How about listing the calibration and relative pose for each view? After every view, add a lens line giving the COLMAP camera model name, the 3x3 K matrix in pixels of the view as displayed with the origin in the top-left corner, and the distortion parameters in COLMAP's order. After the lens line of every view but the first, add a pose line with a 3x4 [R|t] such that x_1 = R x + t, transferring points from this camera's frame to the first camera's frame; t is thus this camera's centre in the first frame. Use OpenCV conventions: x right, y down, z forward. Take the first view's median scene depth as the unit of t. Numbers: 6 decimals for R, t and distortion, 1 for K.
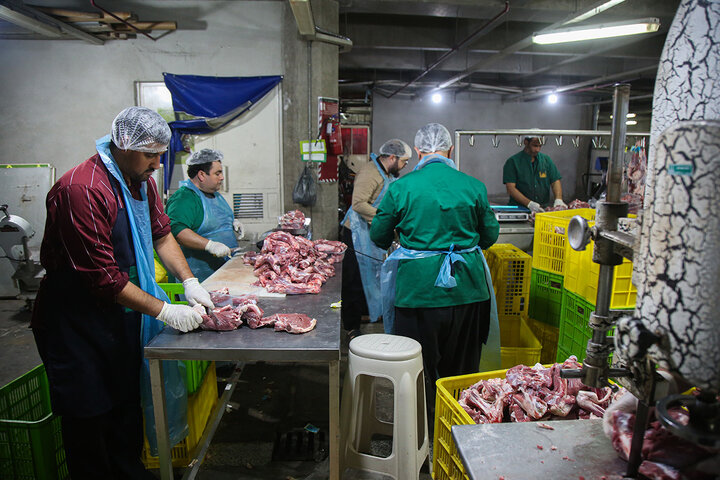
lens RADIAL K [[511.0, 0, 364.9], [0, 511.0, 241.6], [0, 0, 1]] dist [-0.119883, 0.089931]
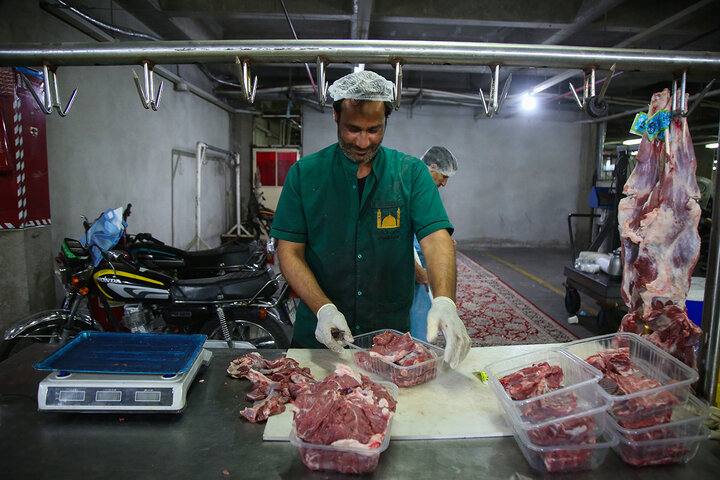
lens RADIAL K [[511.0, 0, 364.9], [0, 511.0, 241.6], [0, 0, 1]] dist [-0.119883, 0.089931]
pose [[0.999240, 0.014005, -0.036389, 0.348608], [-0.016604, 0.997256, -0.072147, -0.089820], [0.035278, 0.072696, 0.996730, 0.635448]]
